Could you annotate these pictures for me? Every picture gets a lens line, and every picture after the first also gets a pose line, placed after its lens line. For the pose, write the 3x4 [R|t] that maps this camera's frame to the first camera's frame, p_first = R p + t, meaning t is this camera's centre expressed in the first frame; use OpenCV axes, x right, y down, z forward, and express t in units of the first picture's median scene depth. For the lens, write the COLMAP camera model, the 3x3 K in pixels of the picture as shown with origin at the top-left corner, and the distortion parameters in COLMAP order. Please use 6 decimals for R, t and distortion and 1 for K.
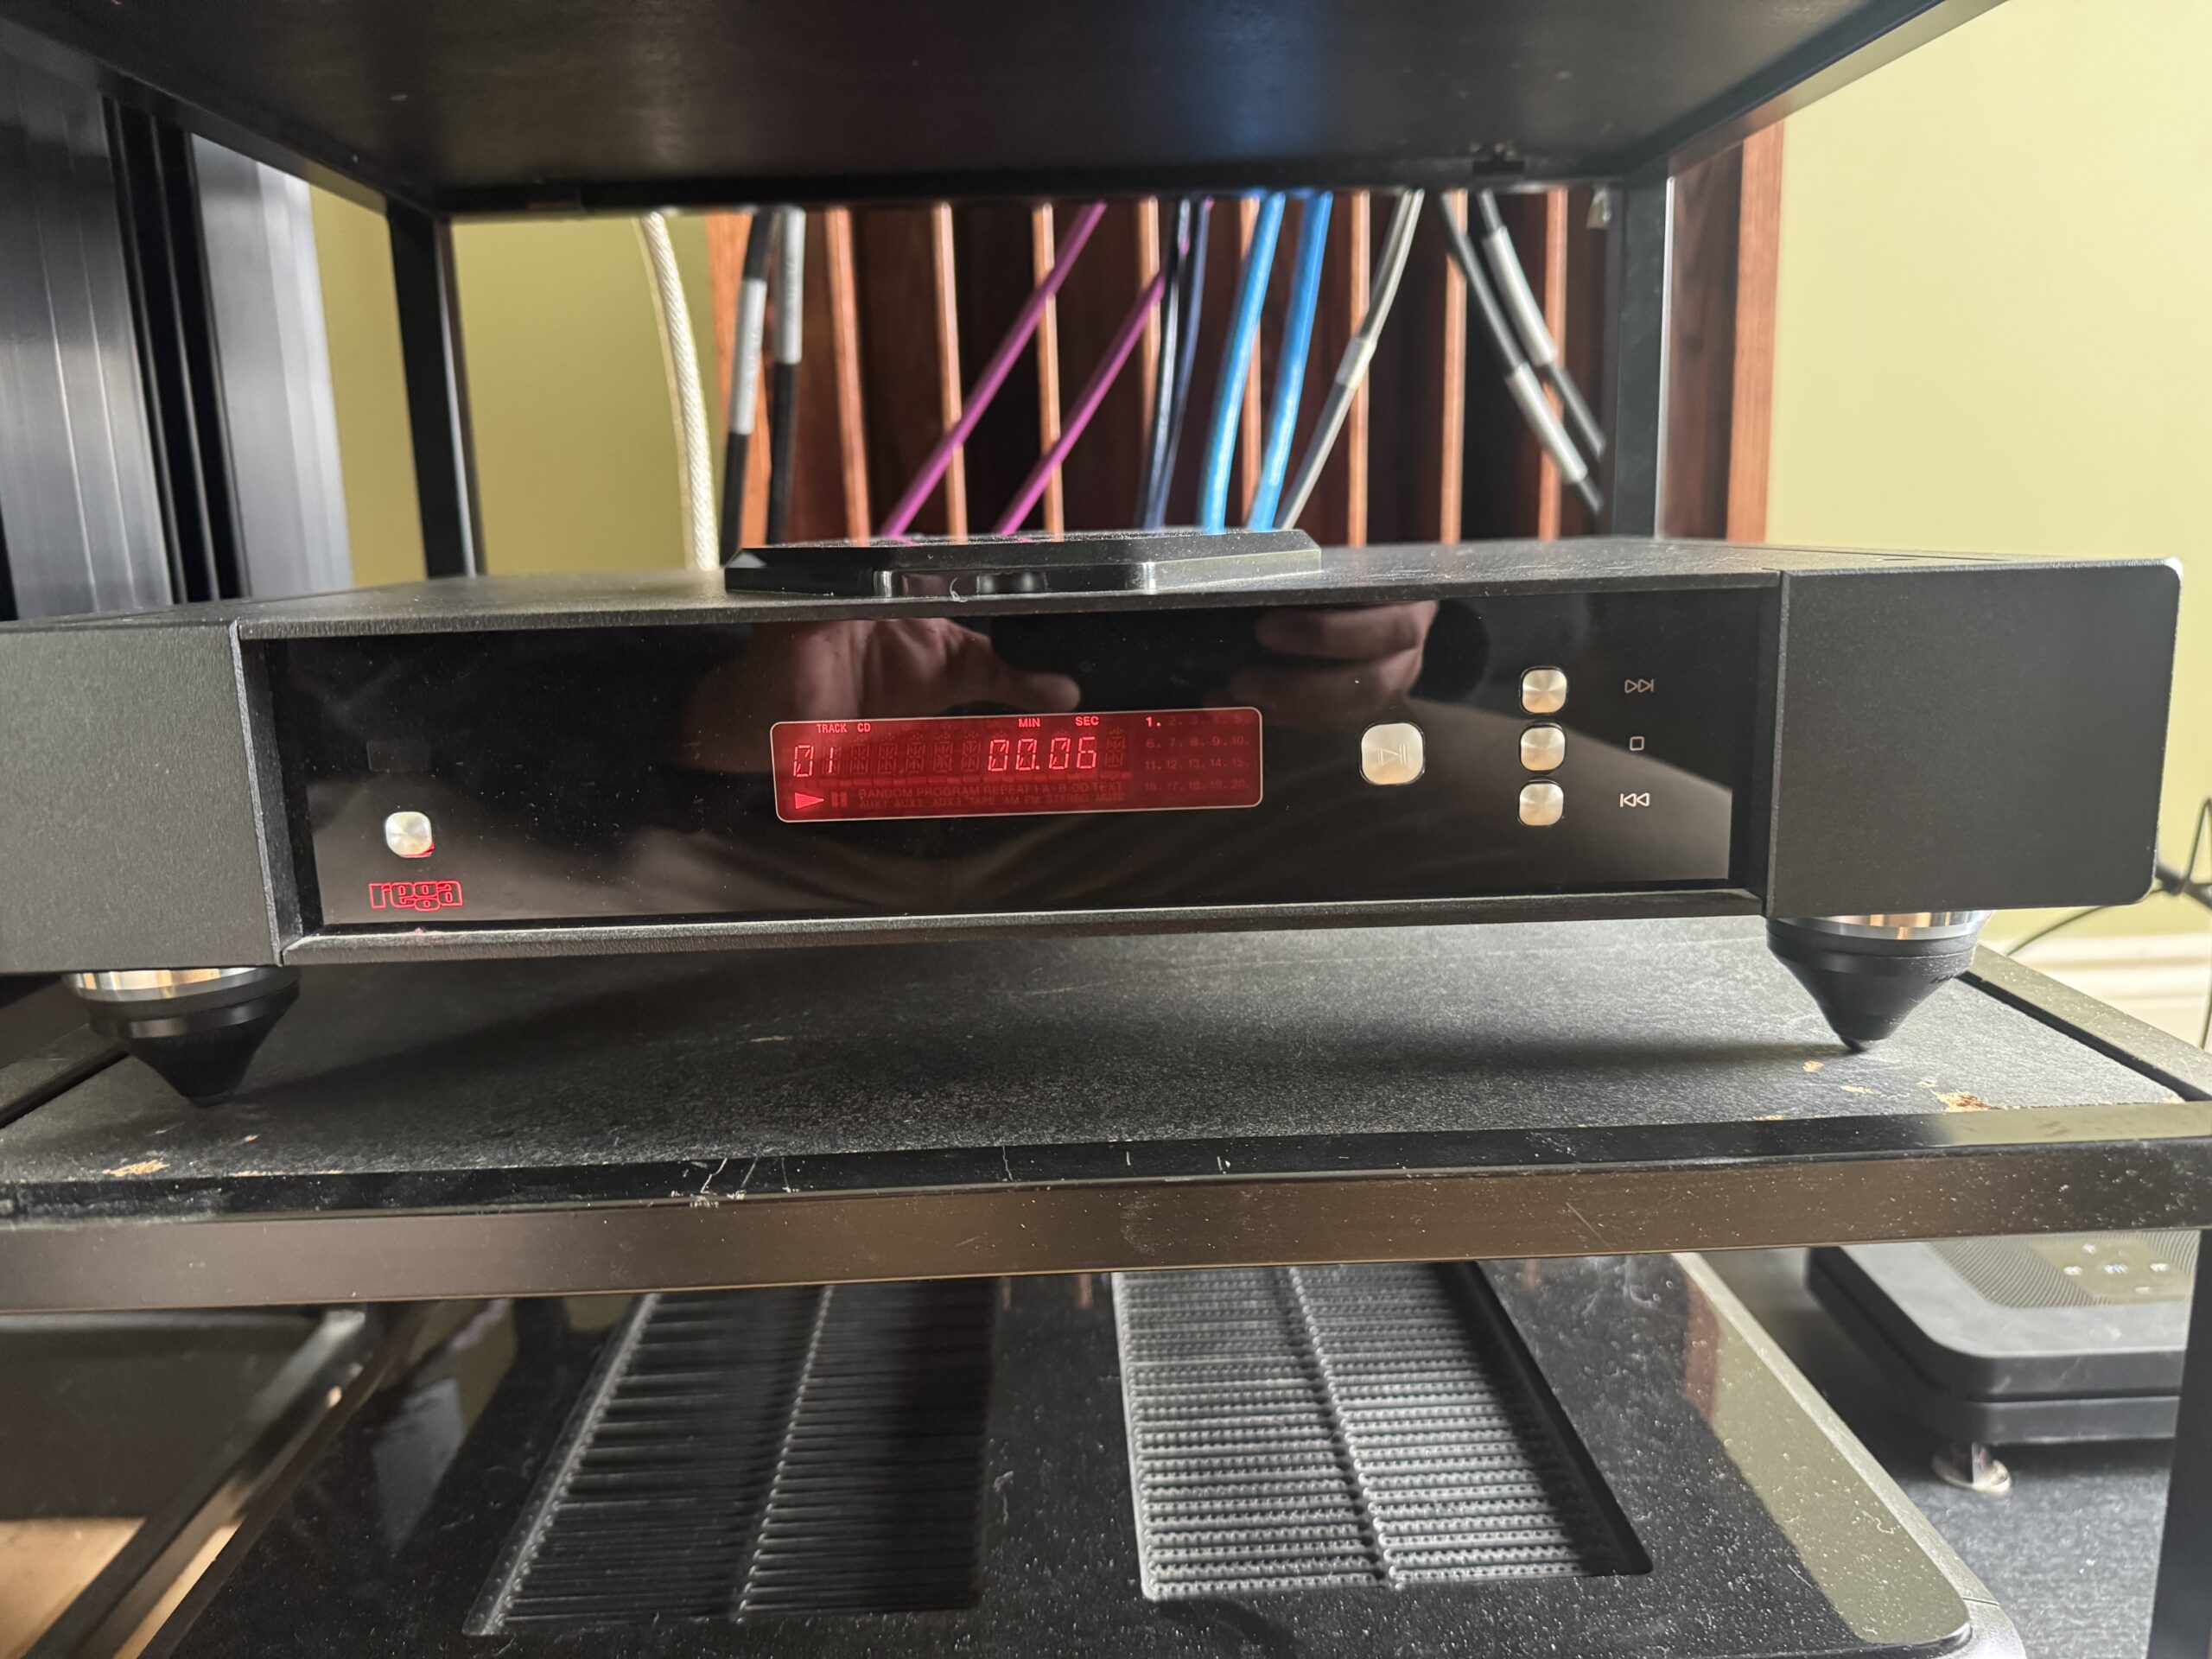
lens RADIAL K [[1501.6, 0, 1106.0], [0, 1501.6, 829.5], [0, 0, 1]] dist [0.060571, -0.109132]
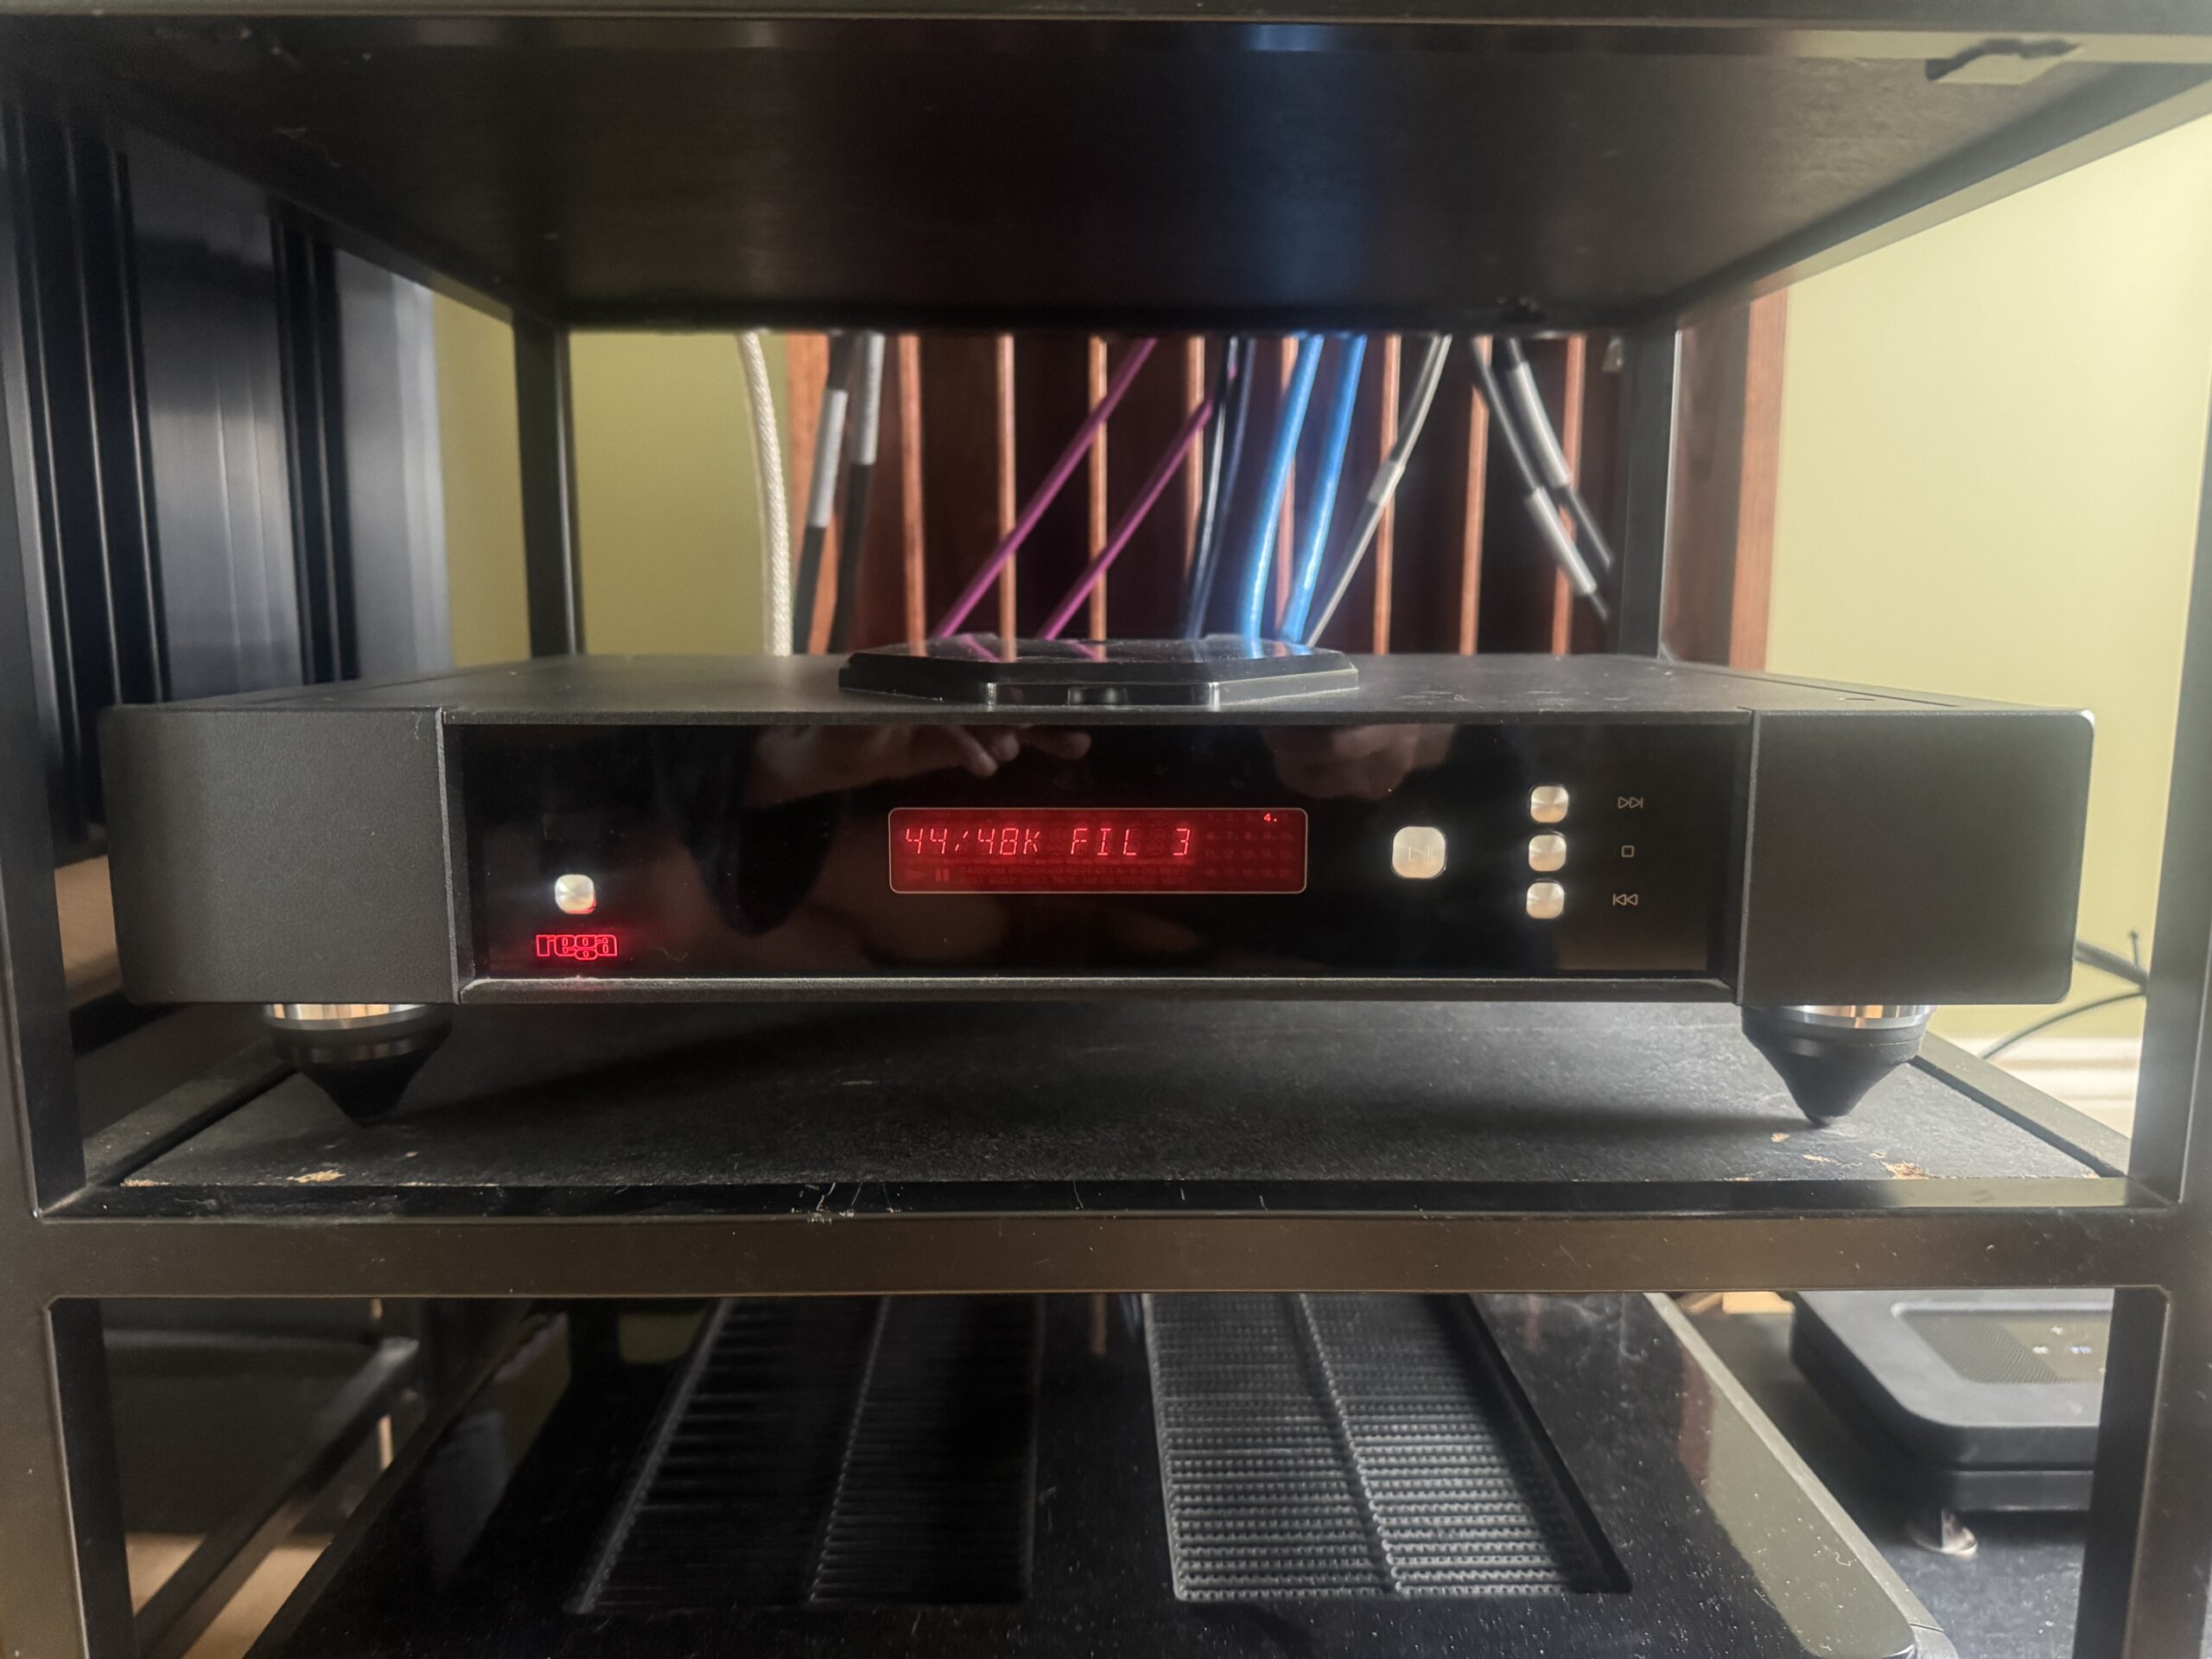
lens RADIAL K [[1540.2, 0, 1106.0], [0, 1540.2, 829.5], [0, 0, 1]] dist [0.063485, -0.114252]
pose [[0.999442, 0.033312, -0.002559, -0.037405], [-0.033392, 0.998457, -0.044367, -0.005263], [0.001077, 0.044428, 0.999012, -0.149529]]
